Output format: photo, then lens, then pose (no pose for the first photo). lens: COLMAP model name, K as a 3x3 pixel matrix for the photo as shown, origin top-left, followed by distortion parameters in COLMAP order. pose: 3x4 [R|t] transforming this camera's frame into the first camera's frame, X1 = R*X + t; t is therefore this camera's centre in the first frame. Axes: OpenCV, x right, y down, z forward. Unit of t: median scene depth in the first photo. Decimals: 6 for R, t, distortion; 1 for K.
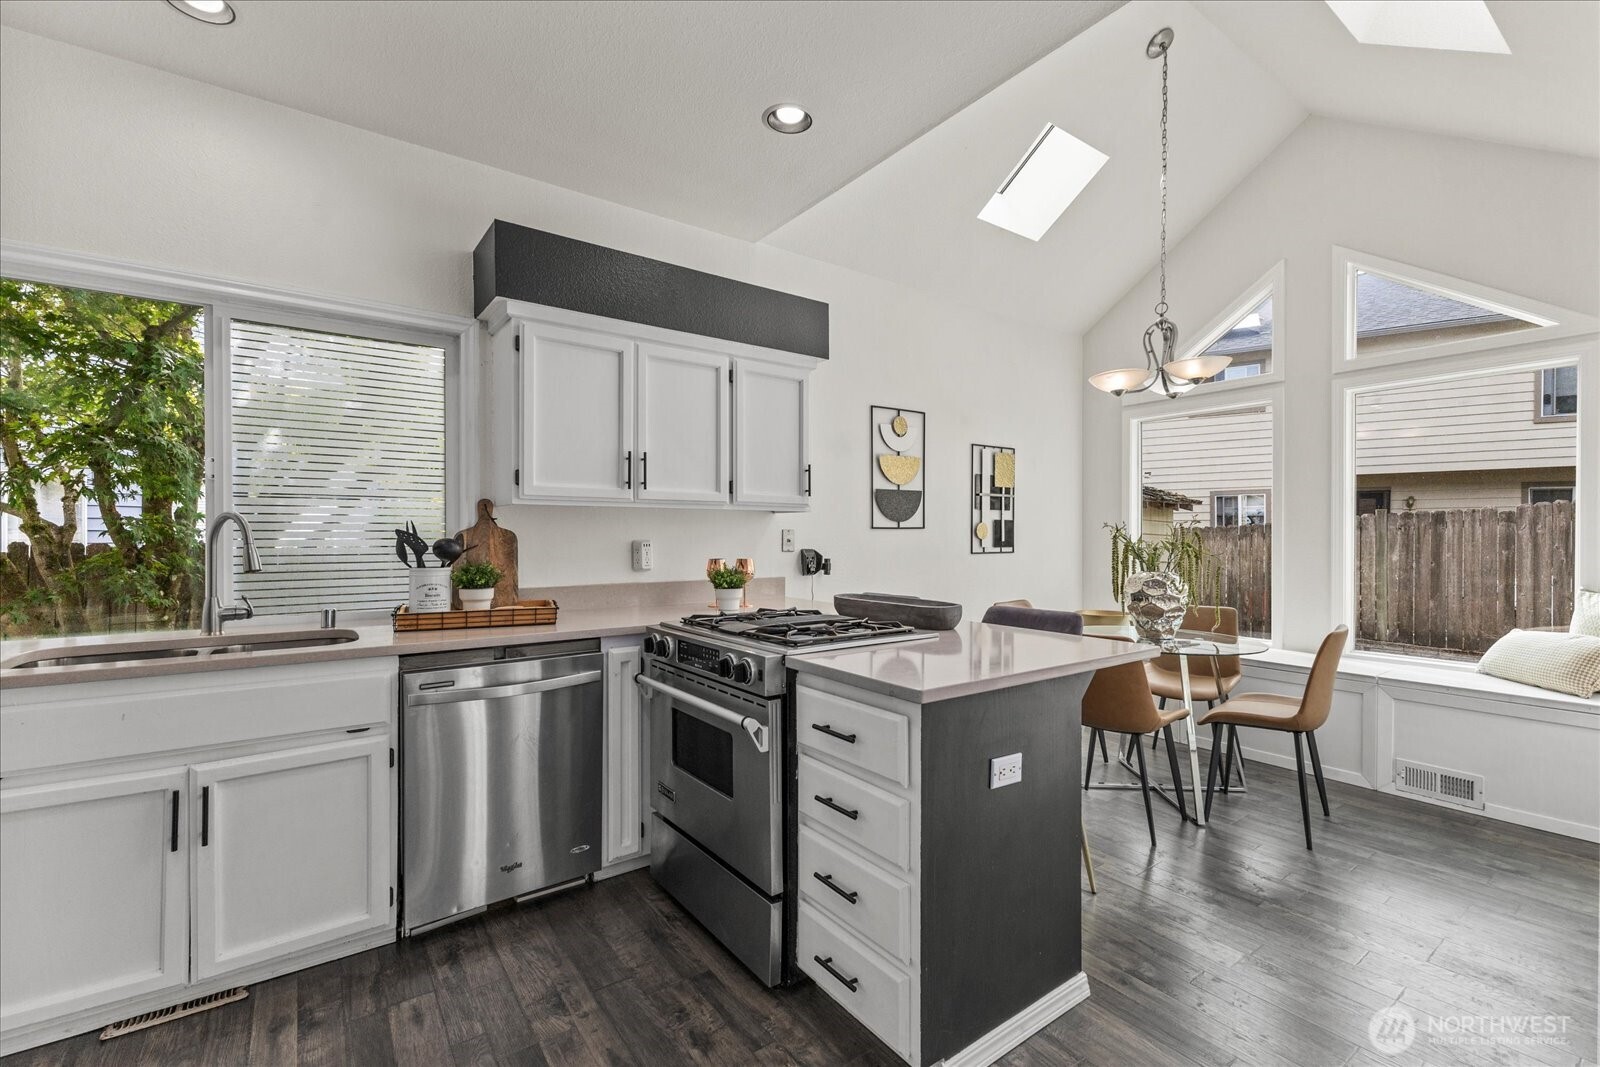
lens RADIAL K [[700.3, 0, 789.4], [0, 700.3, 537.1], [0, 0, 1]] dist [-0.000061, -0.000143]
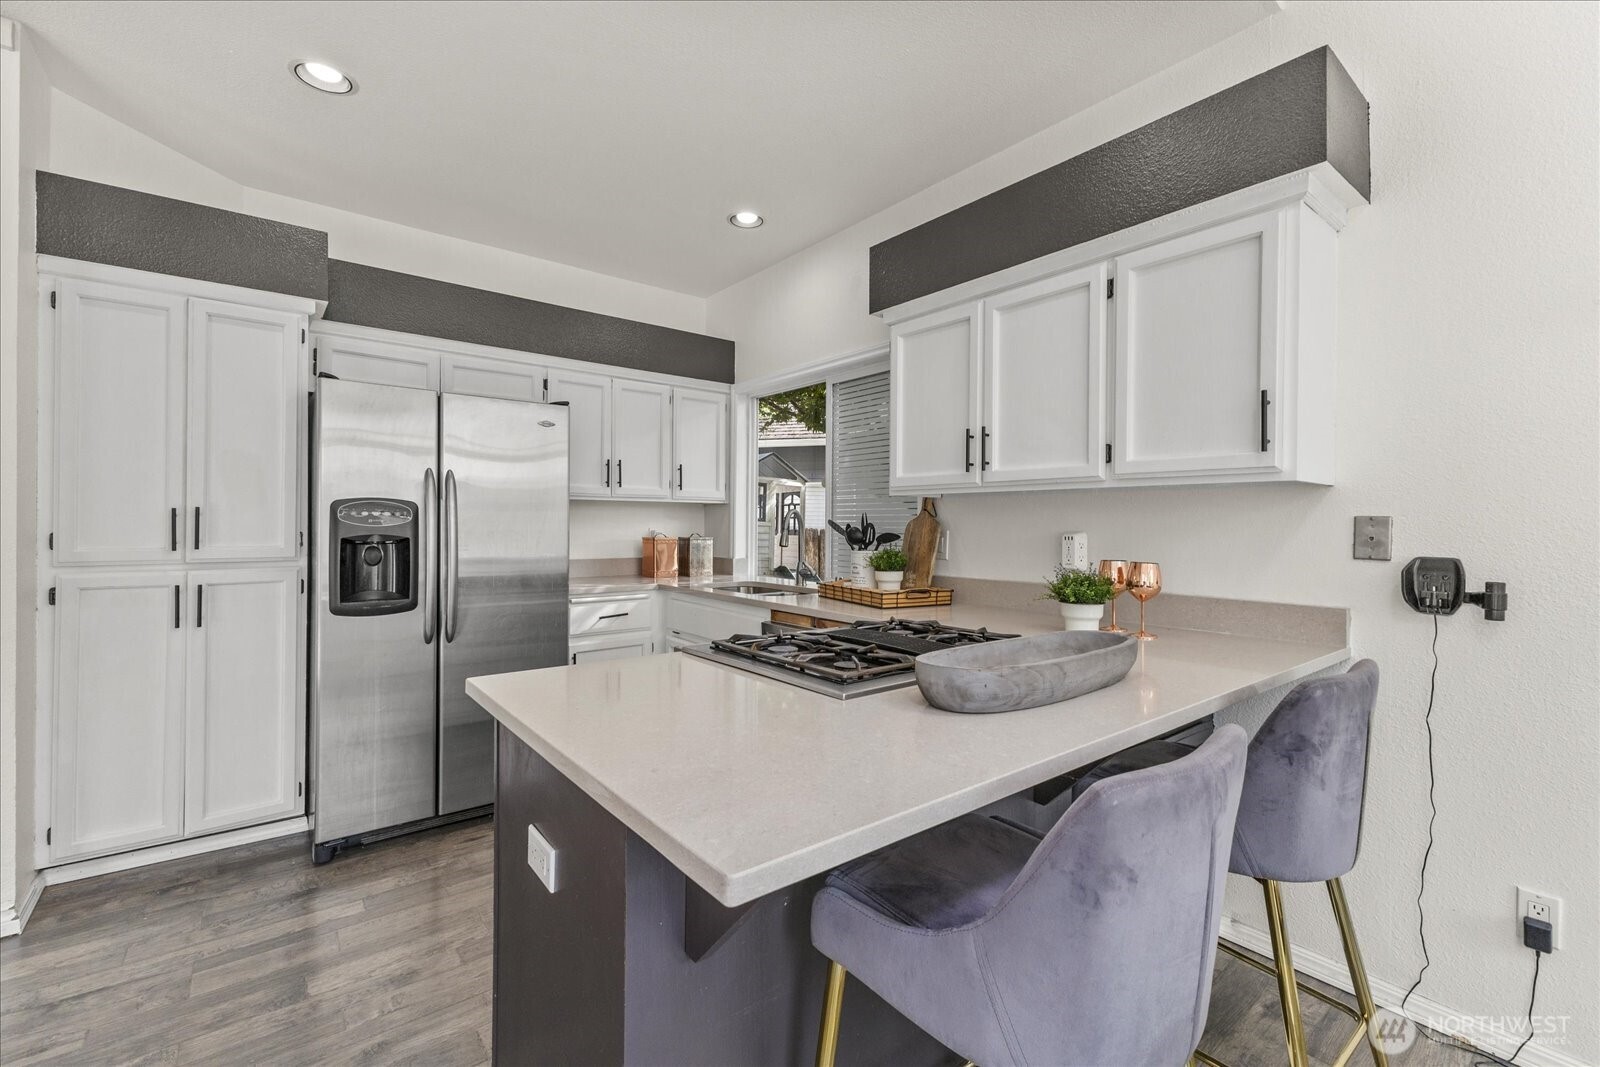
lens RADIAL K [[685.0, 0, 800.1], [0, 685.0, 515.5], [0, 0, 1]] dist [-0.000182, -0.000045]
pose [[0.057369, -0.004105, -0.998345, 0.193617], [-0.006031, 0.999972, -0.004458, -0.002837], [0.998335, 0.006277, 0.057342, 0.238219]]
